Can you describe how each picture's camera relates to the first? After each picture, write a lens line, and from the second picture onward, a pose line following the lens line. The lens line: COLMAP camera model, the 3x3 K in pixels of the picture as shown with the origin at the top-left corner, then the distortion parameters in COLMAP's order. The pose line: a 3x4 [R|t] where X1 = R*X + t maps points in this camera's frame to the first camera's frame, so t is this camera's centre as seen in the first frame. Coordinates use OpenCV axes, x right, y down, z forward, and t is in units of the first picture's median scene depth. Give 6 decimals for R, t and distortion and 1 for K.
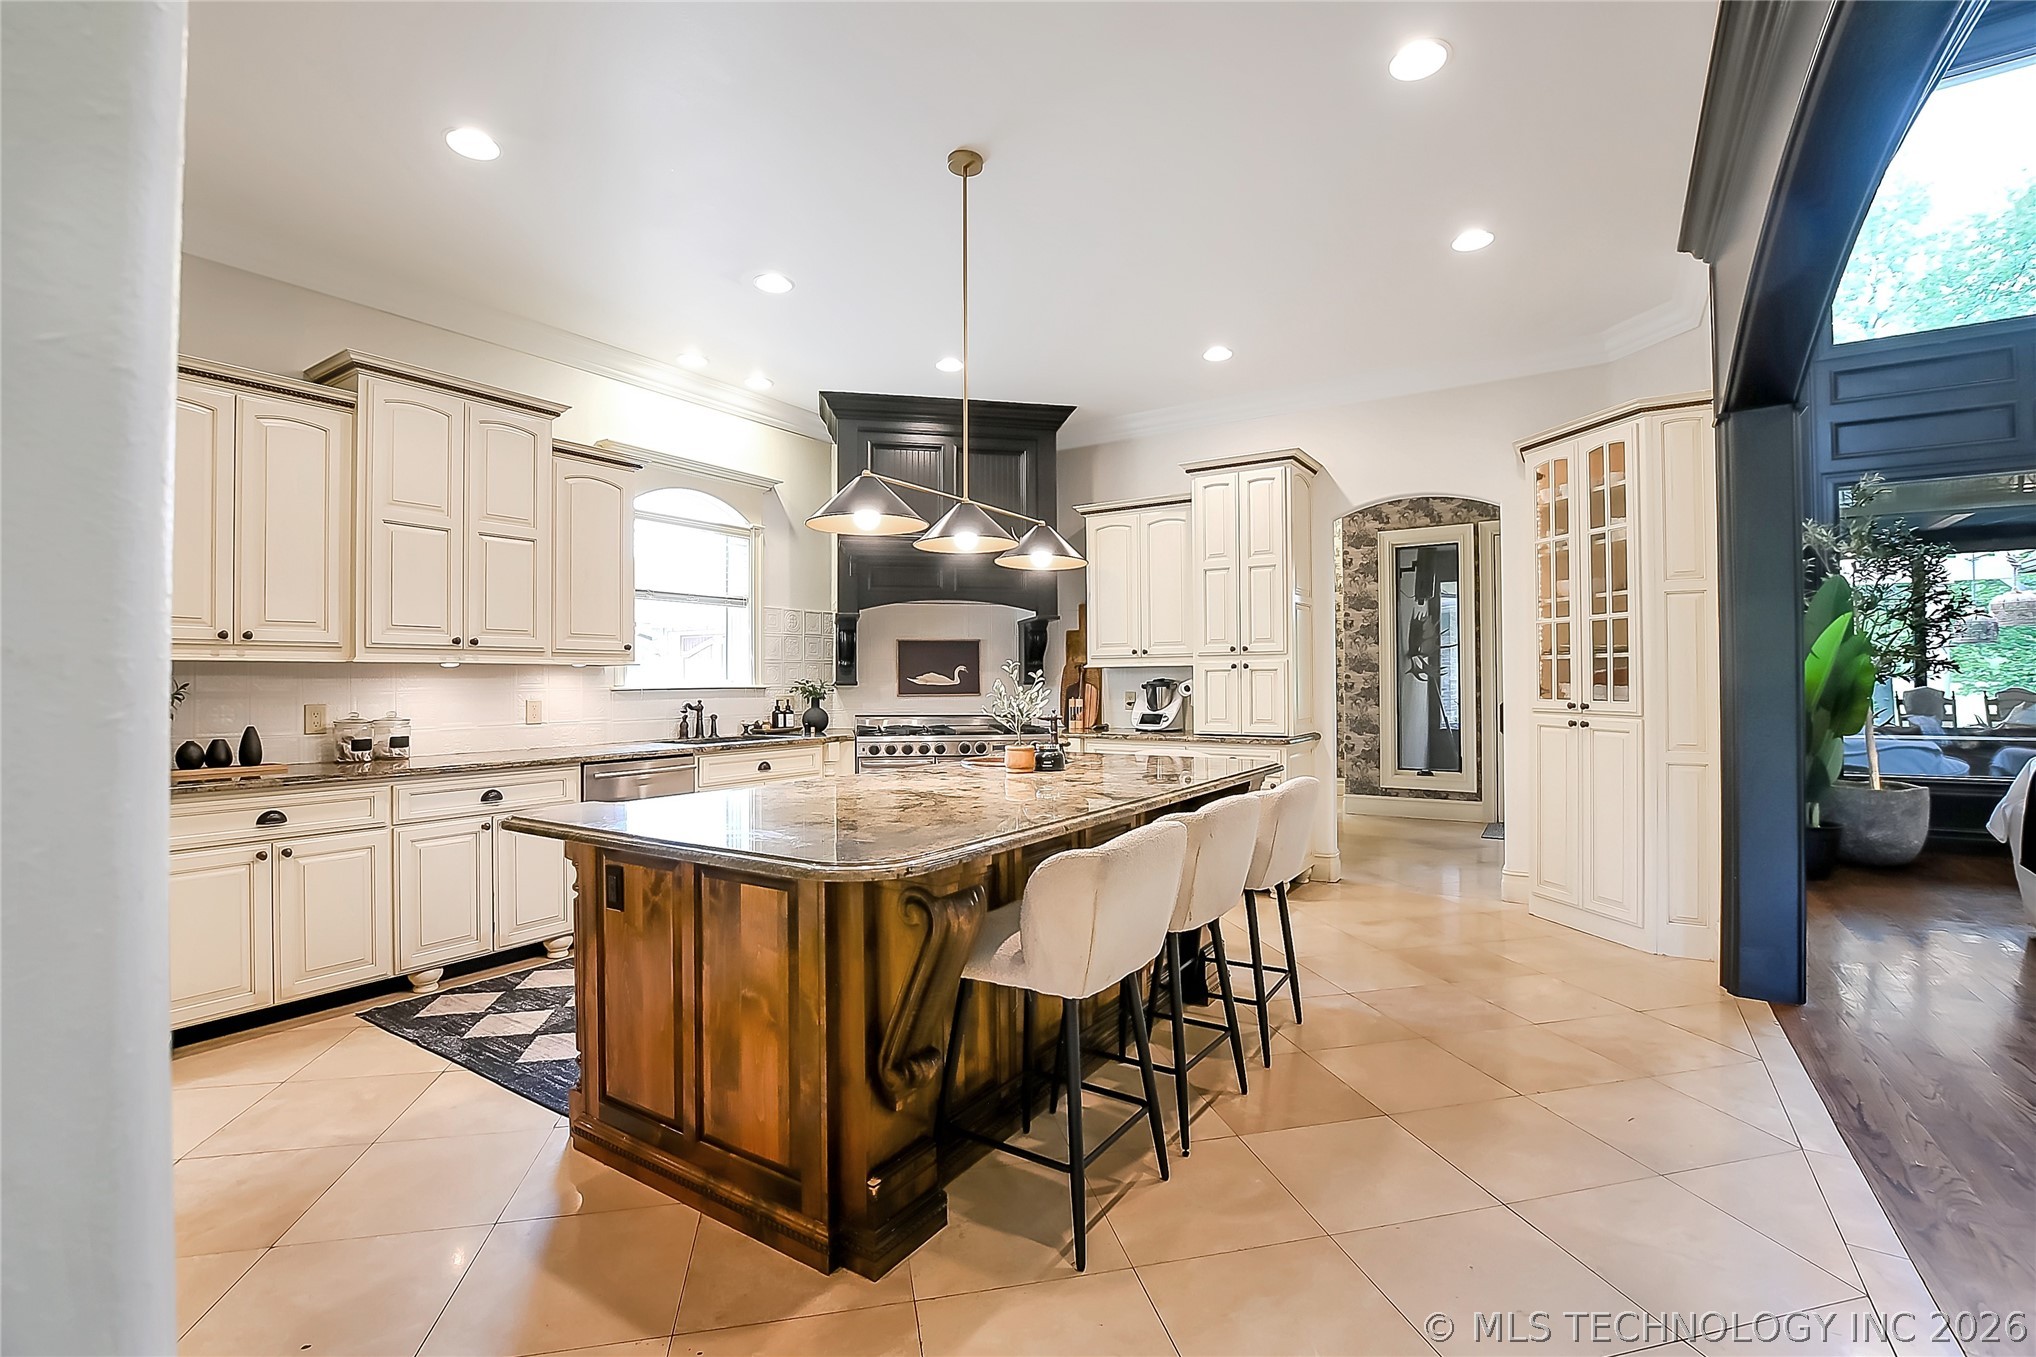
lens RADIAL K [[892.3, 0, 1029.3], [0, 892.3, 676.1], [0, 0, 1]] dist [-0.022517, 0.001060]
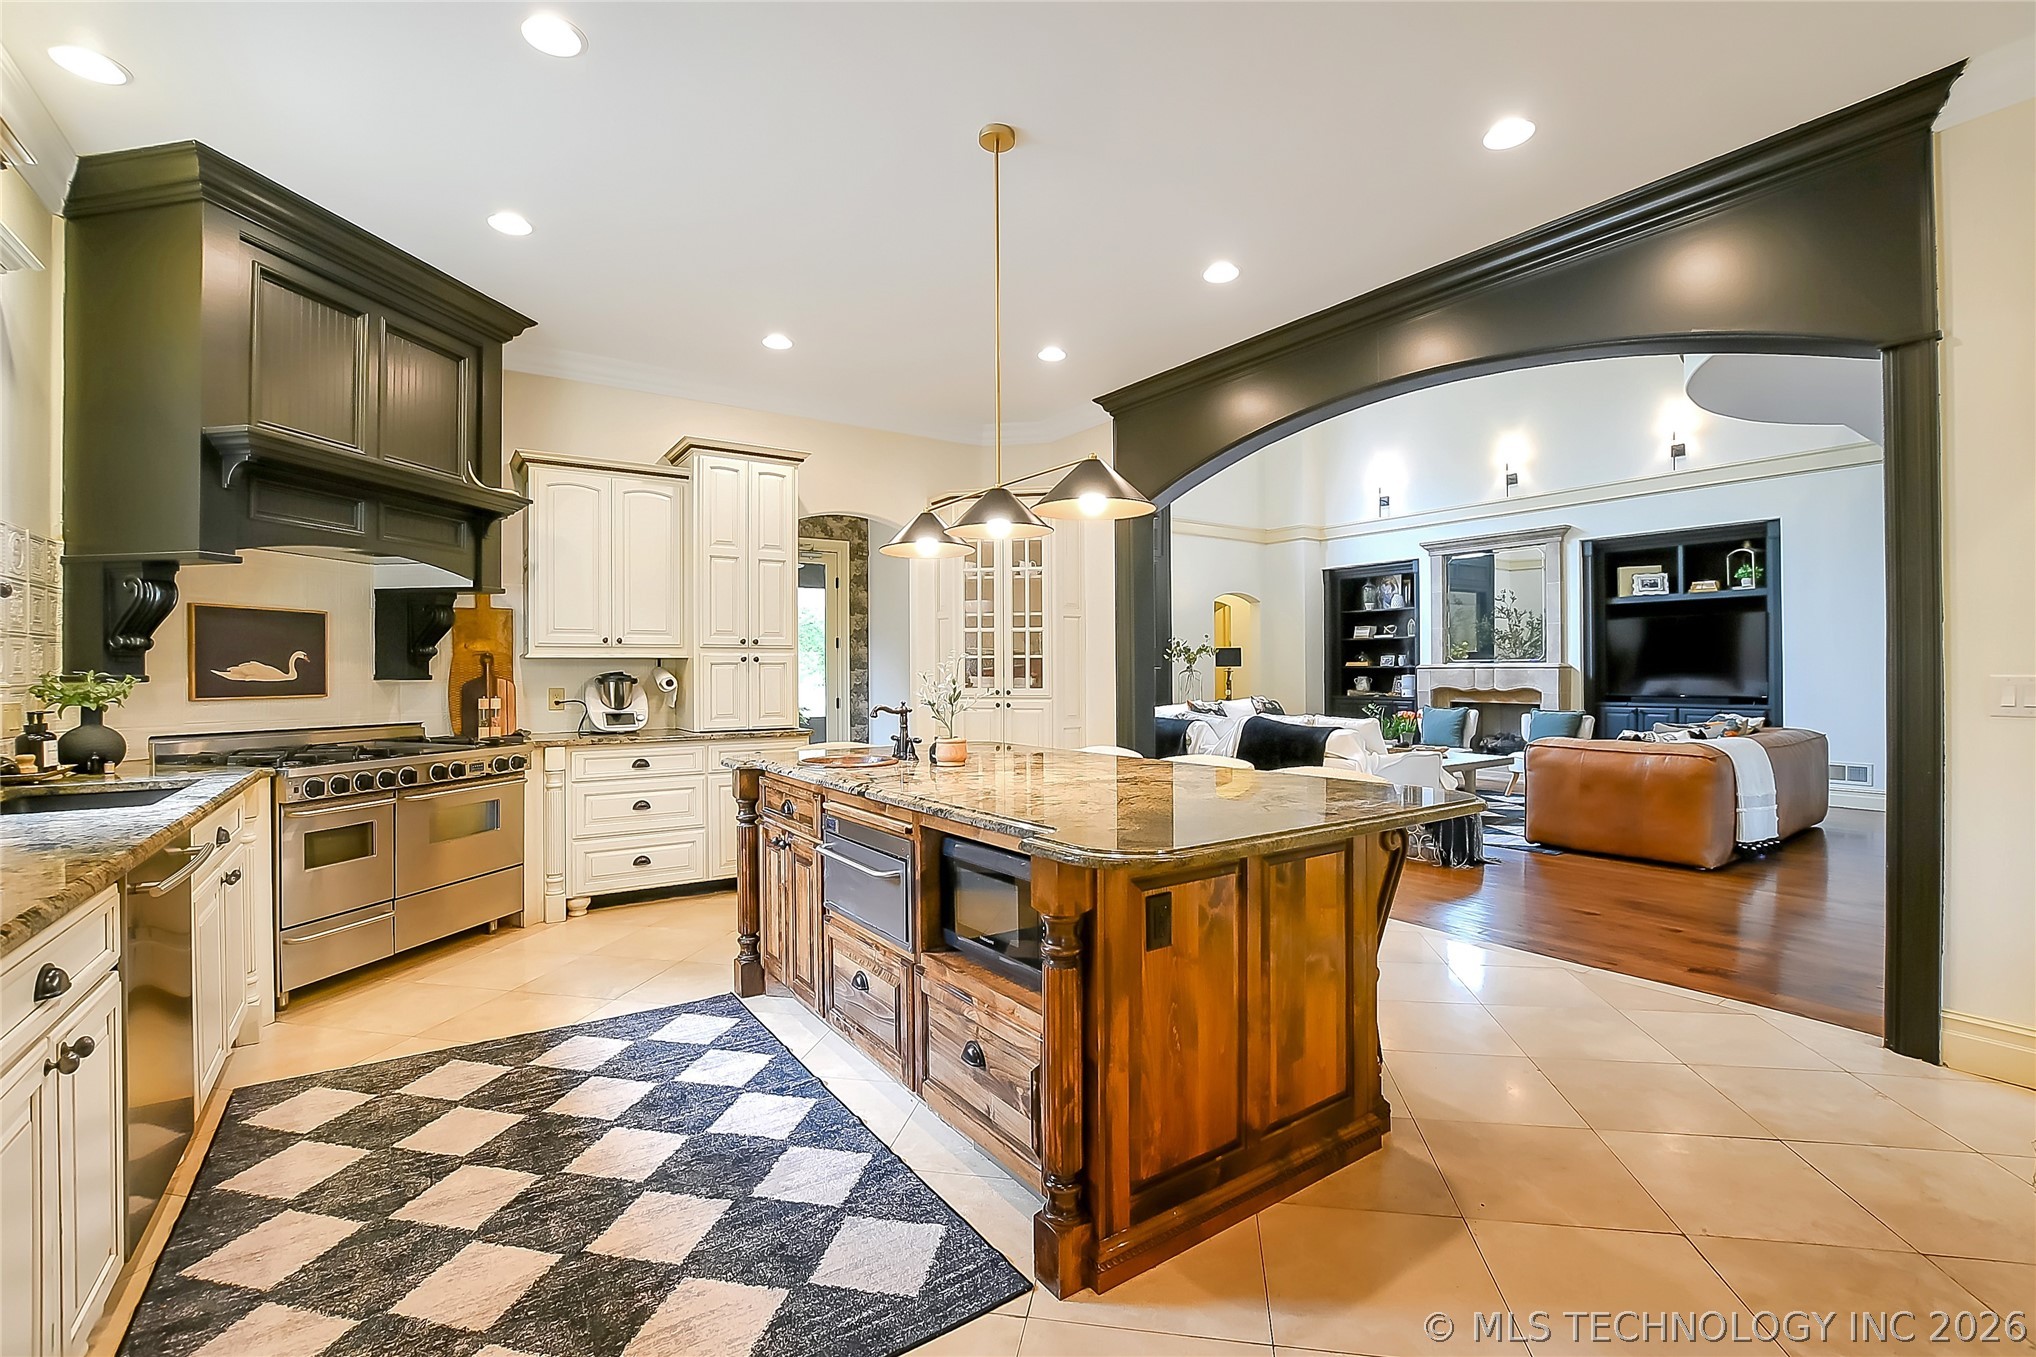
lens RADIAL K [[892.3, 0, 1026.1], [0, 892.3, 674.1], [0, 0, 1]] dist [-0.022517, 0.001060]
pose [[0.396323, 0.001345, 0.918110, -0.541043], [-0.002665, 0.999996, -0.000315, 0.004660], [-0.918107, -0.002322, 0.396326, 0.334027]]
